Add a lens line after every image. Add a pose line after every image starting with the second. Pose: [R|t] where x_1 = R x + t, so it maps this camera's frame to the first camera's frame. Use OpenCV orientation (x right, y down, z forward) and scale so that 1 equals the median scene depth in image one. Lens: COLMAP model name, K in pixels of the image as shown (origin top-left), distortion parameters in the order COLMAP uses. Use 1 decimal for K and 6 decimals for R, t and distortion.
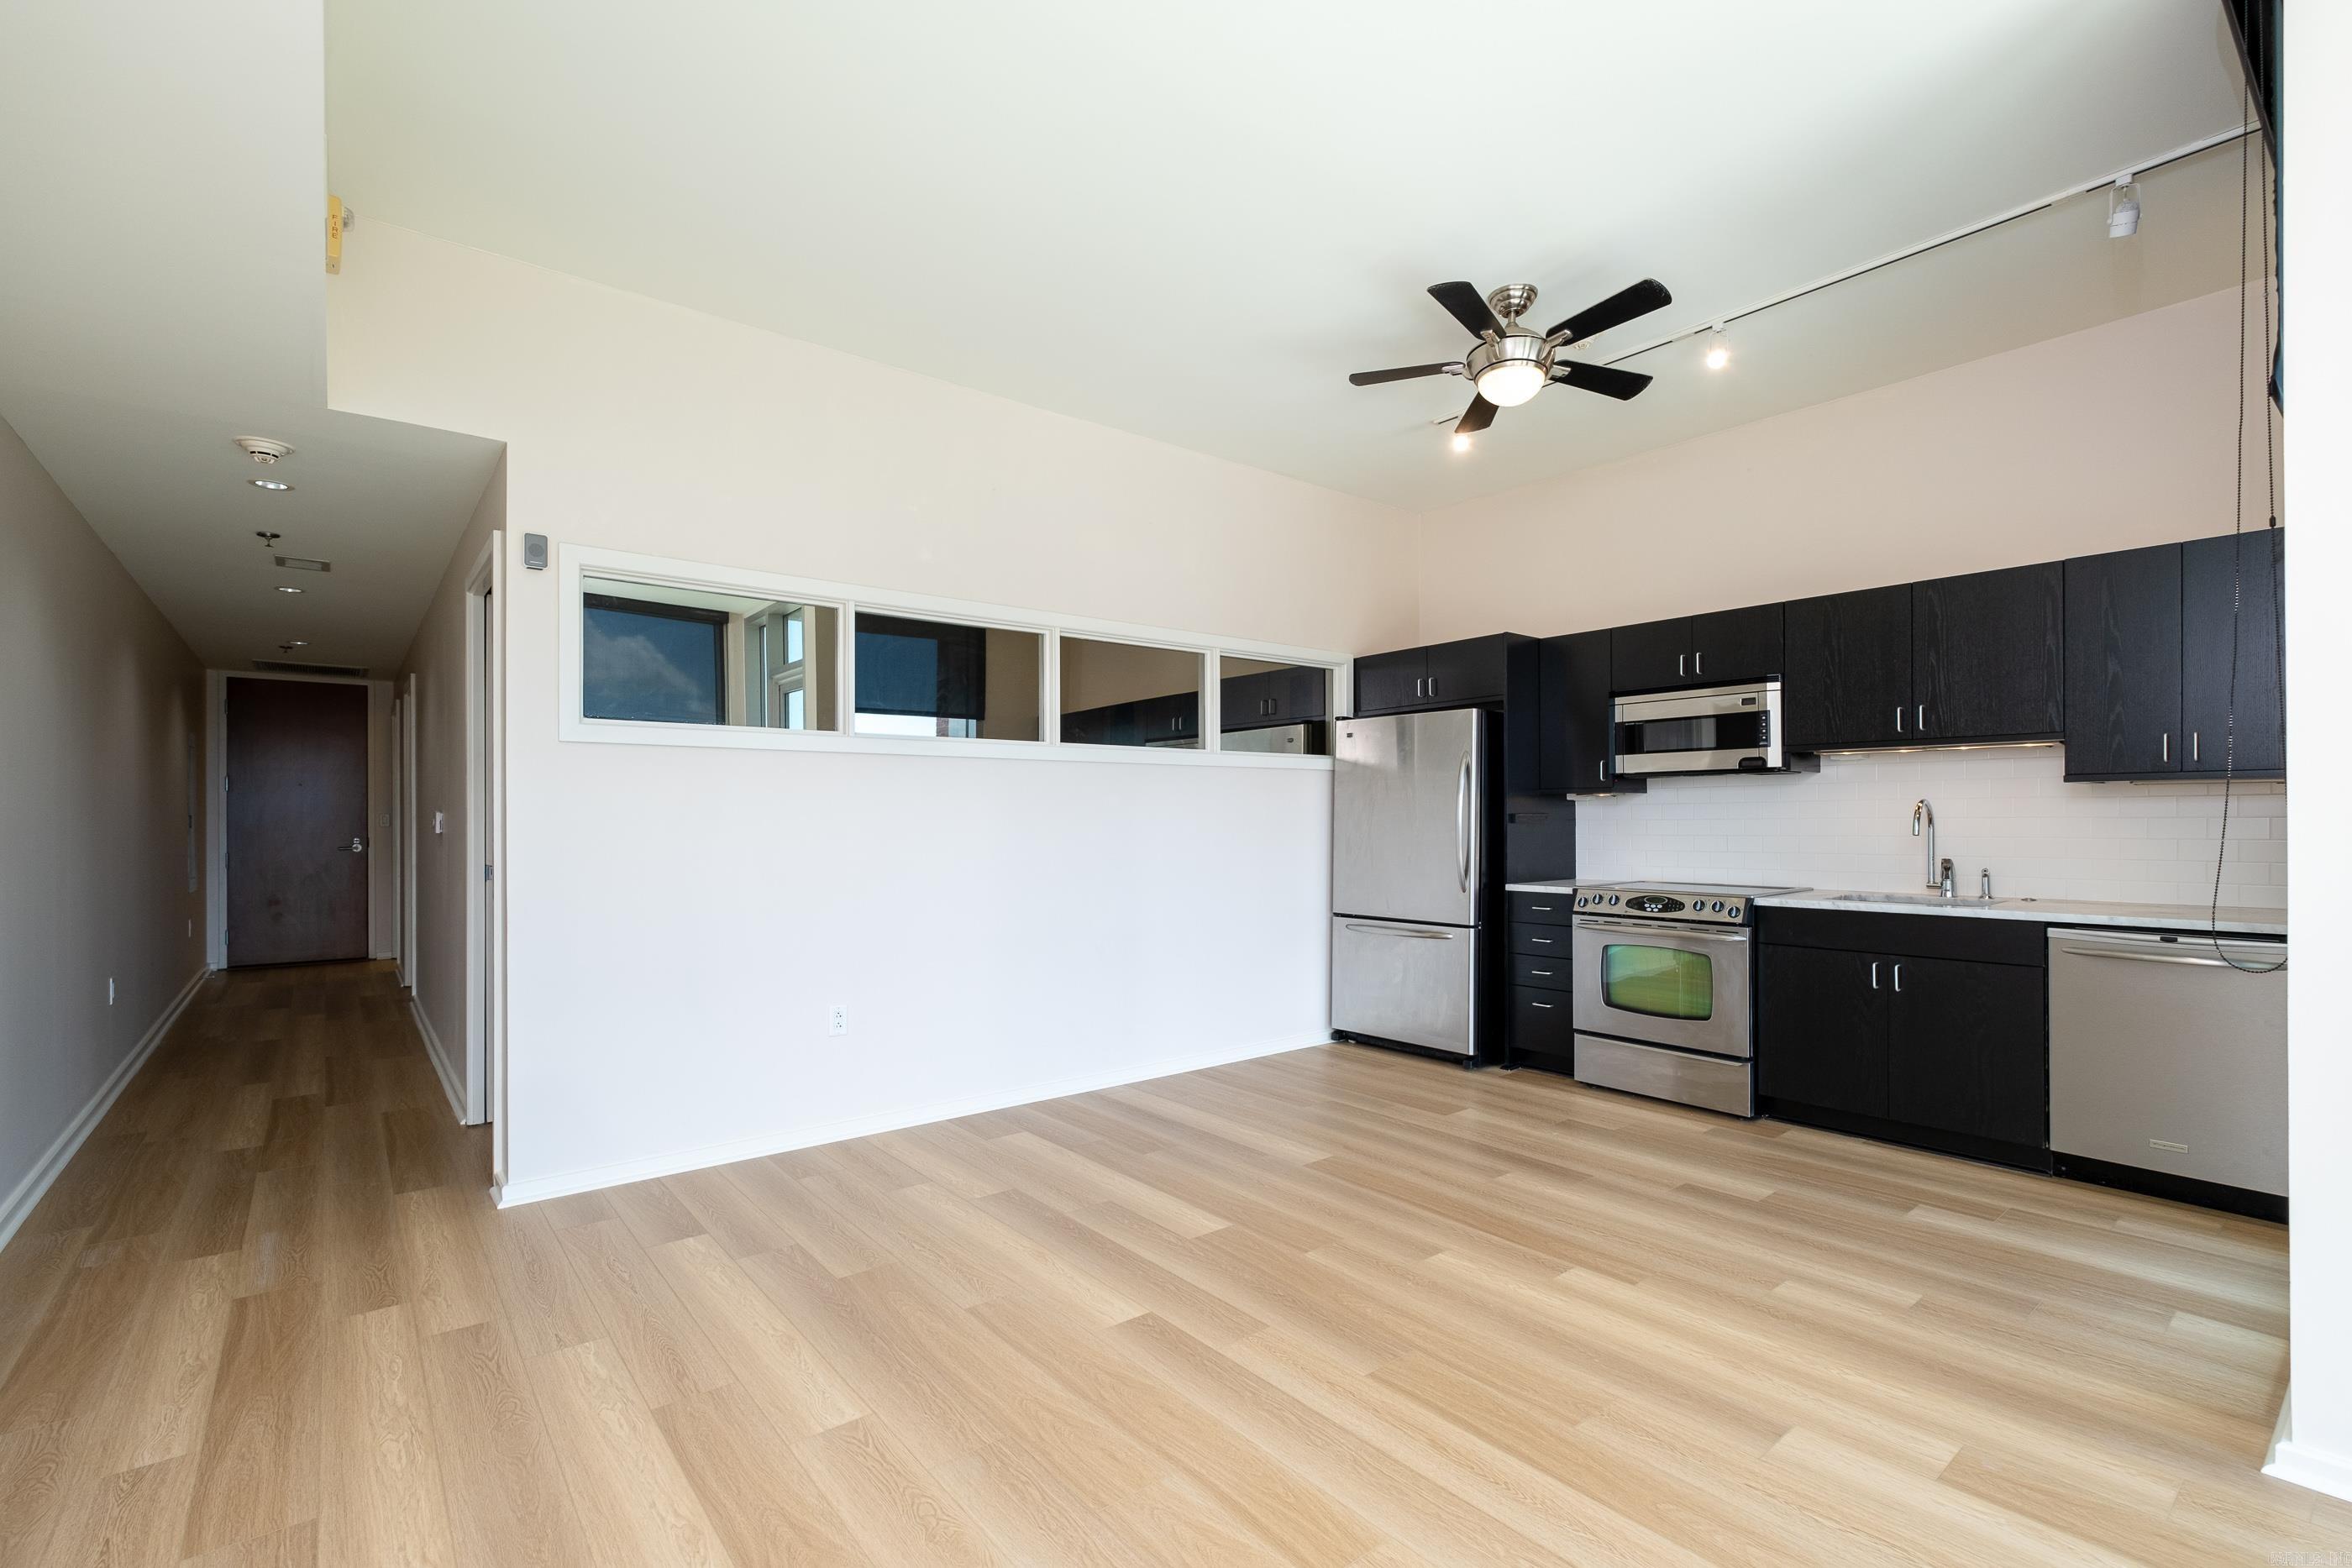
lens RADIAL K [[1054.1, 0, 1179.4], [0, 1054.1, 812.9], [0, 0, 1]] dist [-0.004343, -0.000656]
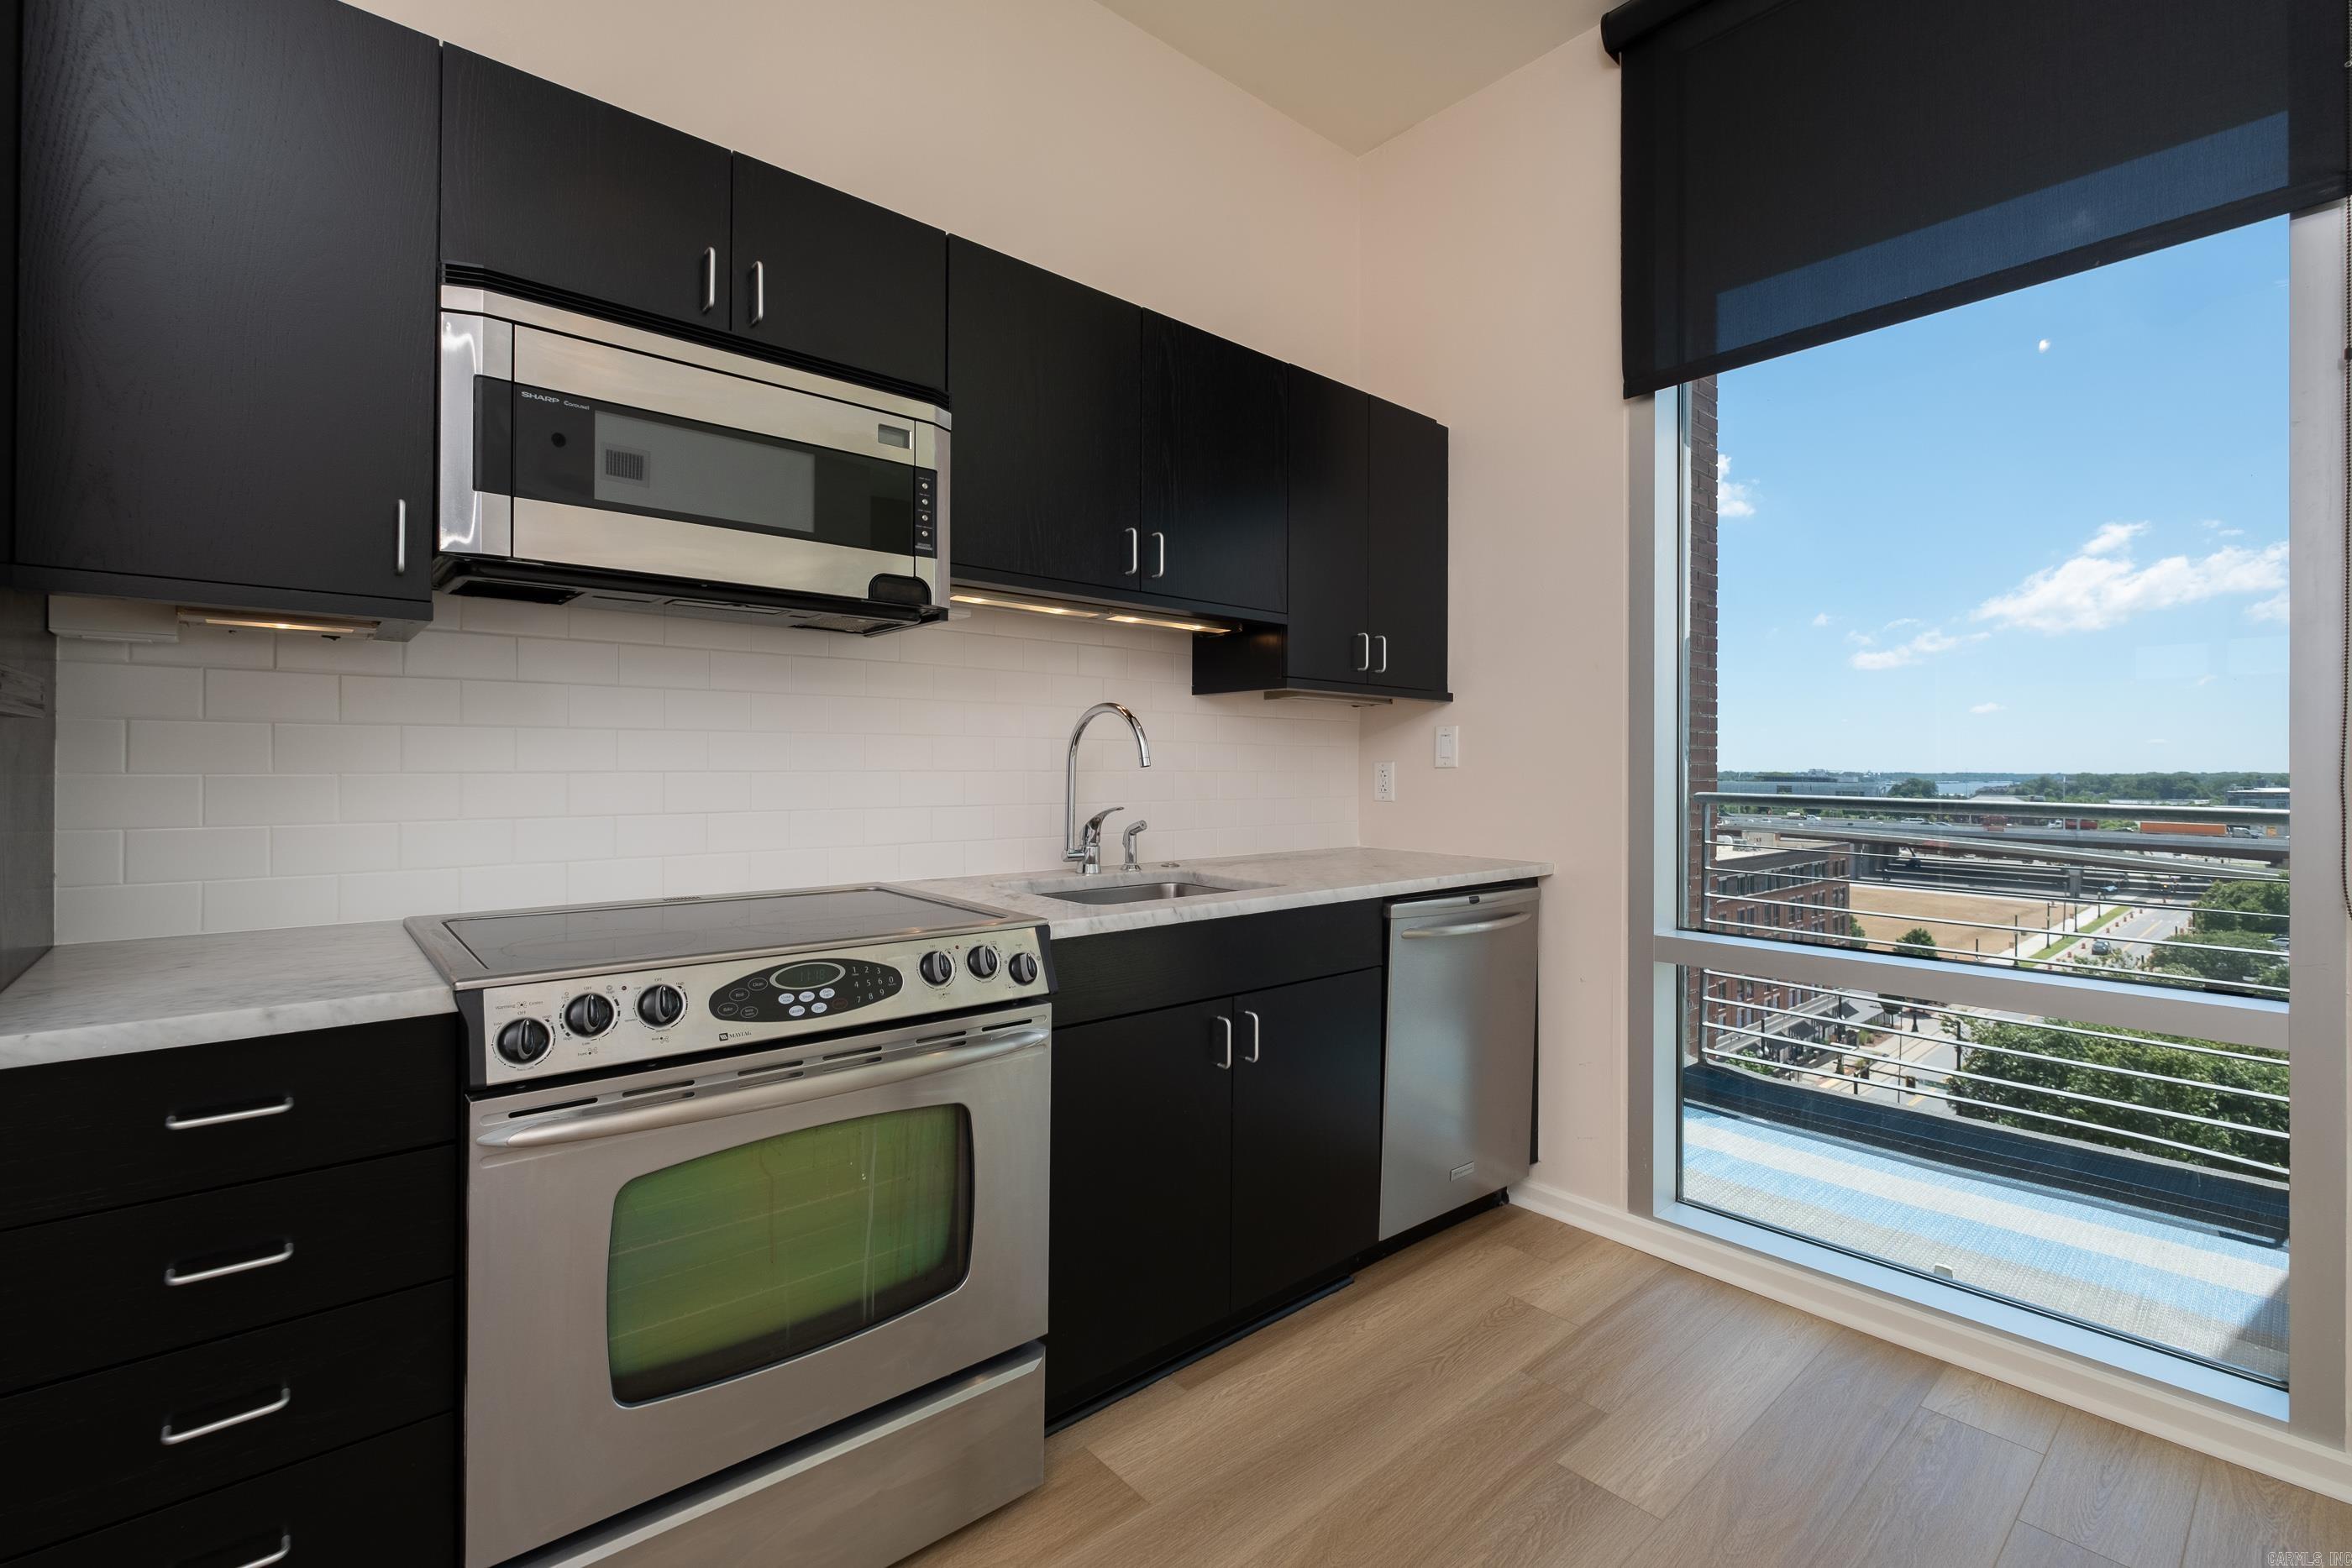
lens RADIAL K [[1035.5, 0, 1174.9], [0, 1035.5, 766.4], [0, 0, 1]] dist [-0.001162, -0.000467]
pose [[-0.029946, 0.004330, 0.999542, 0.152553], [-0.009520, 0.999944, -0.004617, 0.022545], [-0.999506, -0.009653, -0.029903, 0.967372]]
